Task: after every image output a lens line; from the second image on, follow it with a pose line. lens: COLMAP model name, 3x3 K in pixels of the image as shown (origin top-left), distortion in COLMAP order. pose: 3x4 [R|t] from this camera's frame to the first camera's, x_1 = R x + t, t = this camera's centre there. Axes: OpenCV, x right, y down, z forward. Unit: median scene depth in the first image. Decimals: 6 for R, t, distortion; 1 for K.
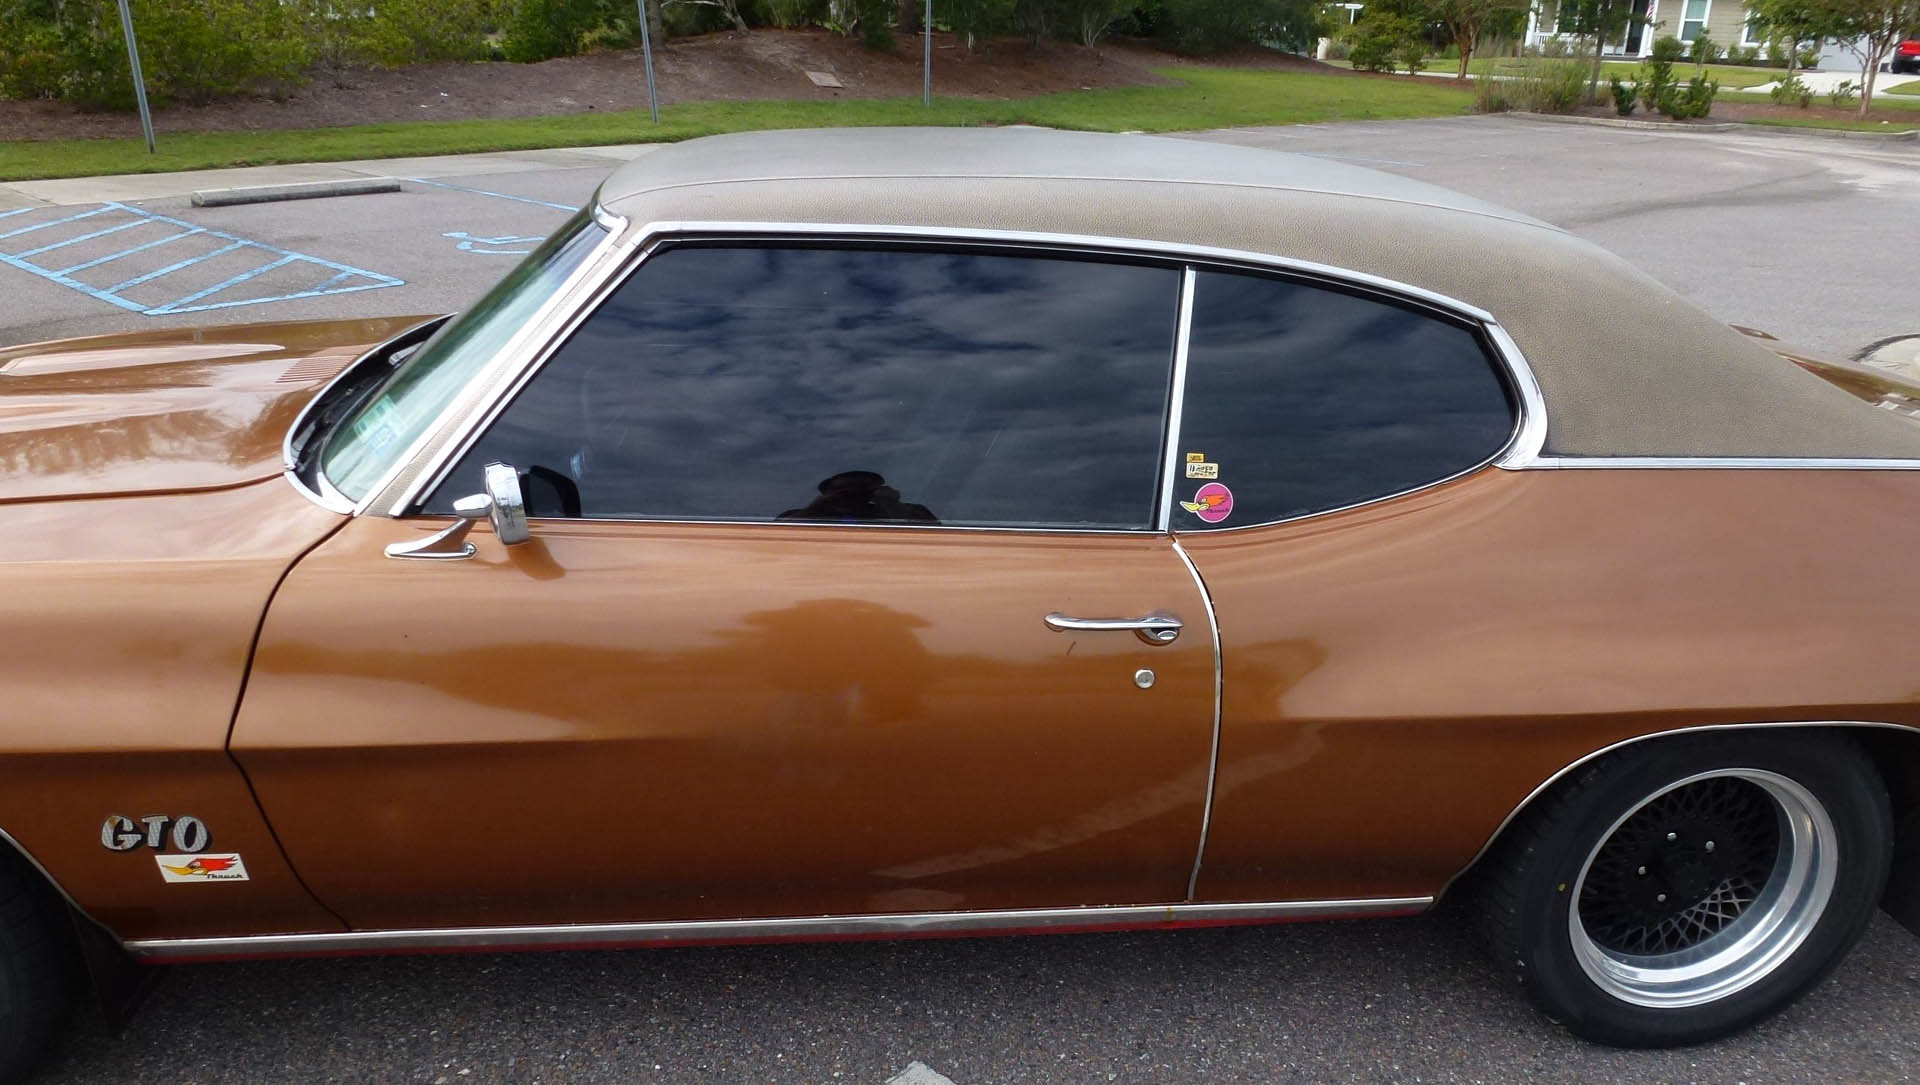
lens RADIAL K [[1417.8, 0, 966.4], [0, 1417.8, 531.1], [0, 0, 1]] dist [-0.027865, 0.007191]
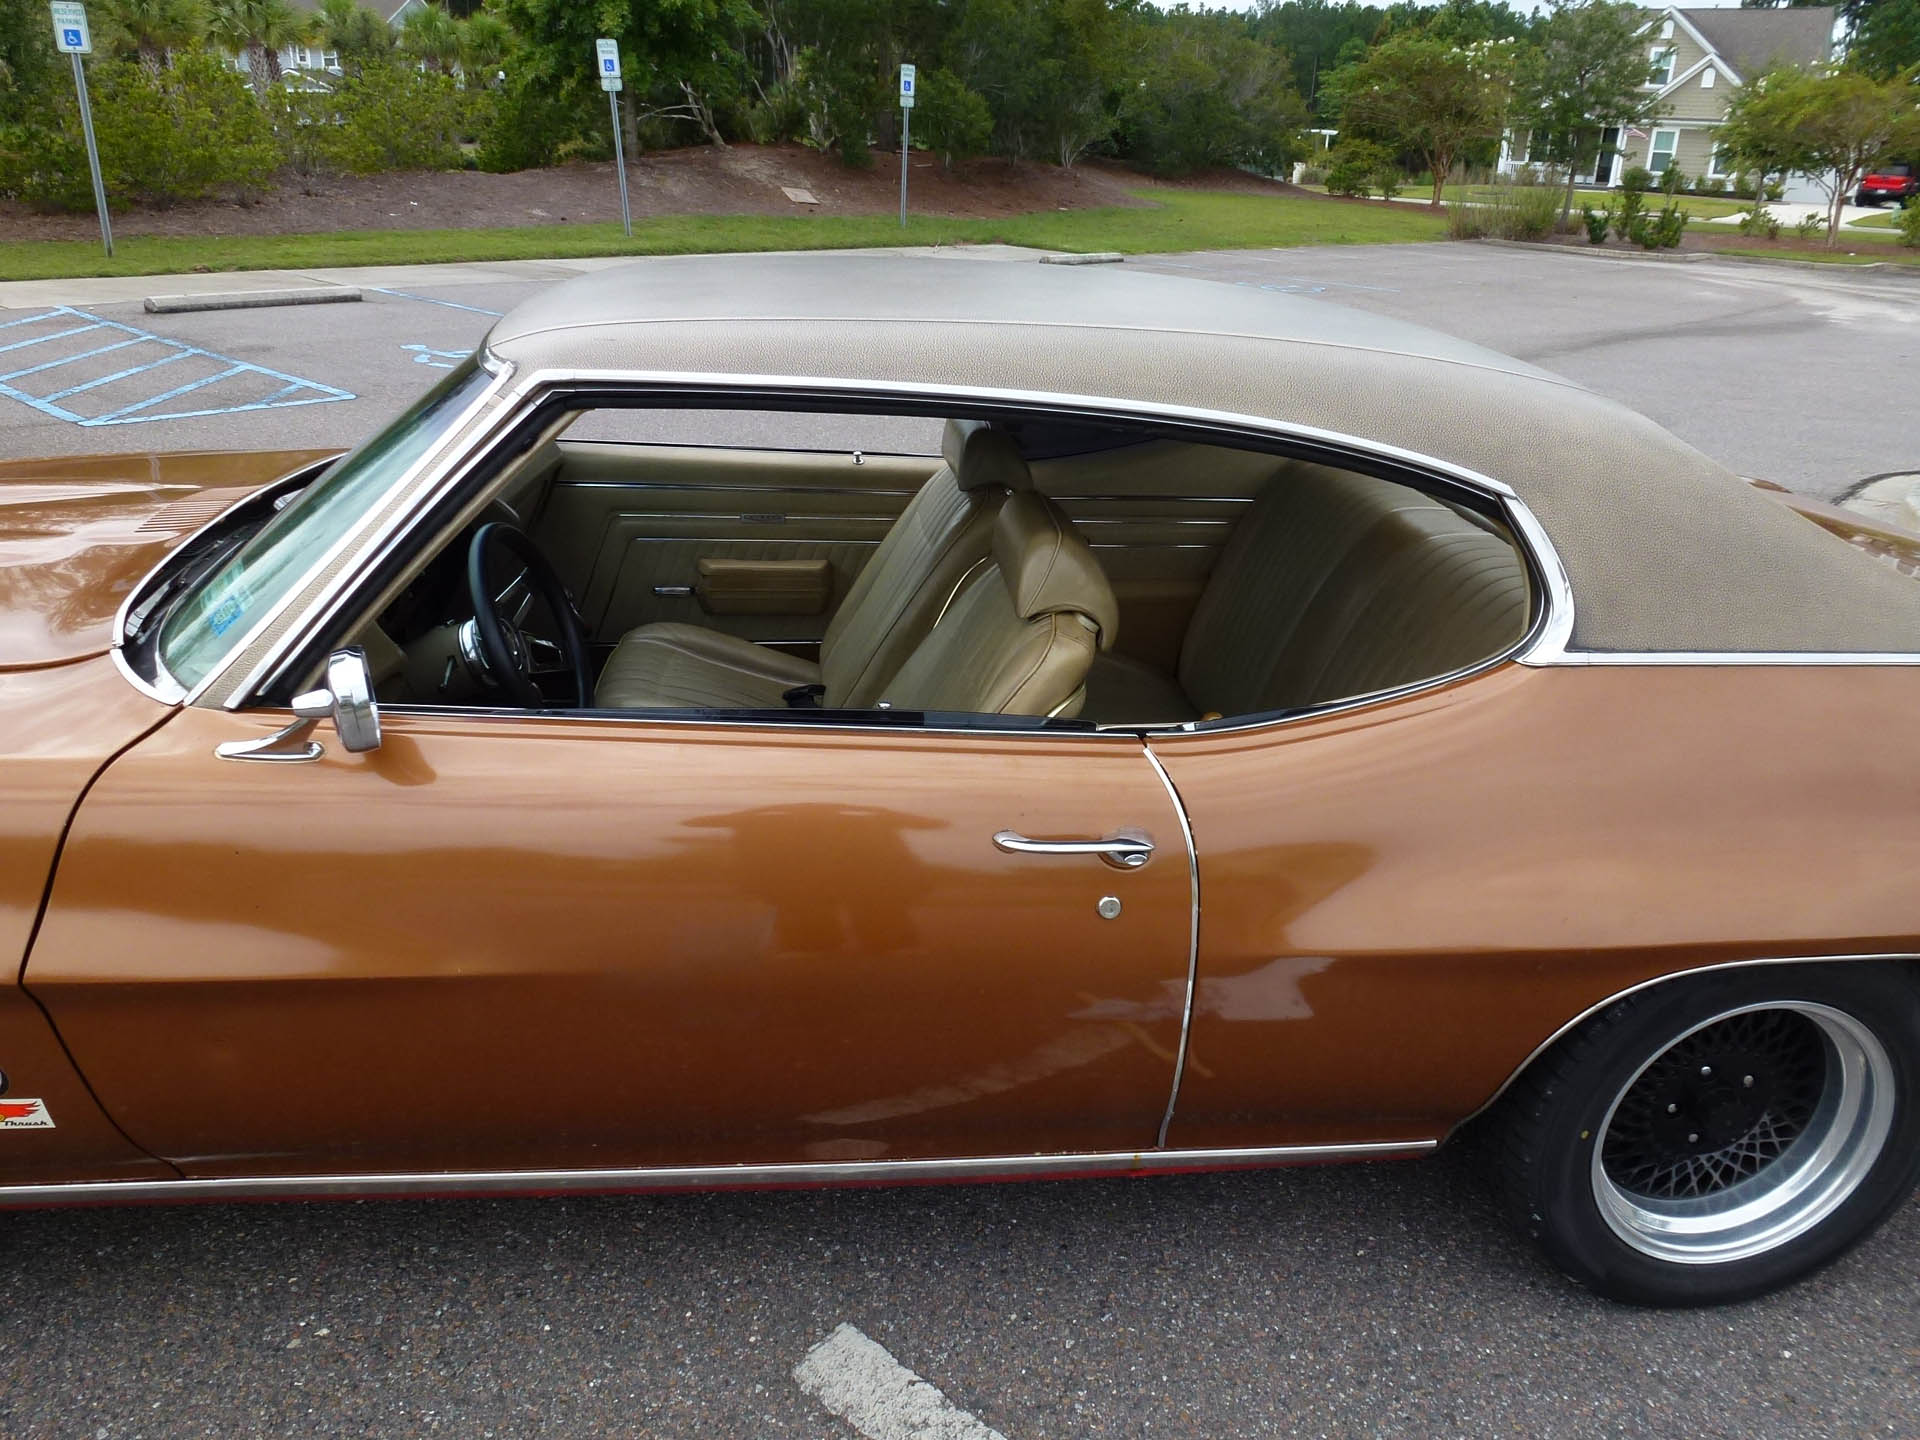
lens RADIAL K [[1412.0, 0, 965.5], [0, 1412.0, 591.0], [0, 0, 1]] dist [-0.026343, 0.016421]
pose [[0.999761, 0.013346, 0.017290, 0.016867], [-0.012706, 0.999249, -0.036614, -0.043196], [-0.017766, 0.036385, 0.999180, 0.113447]]
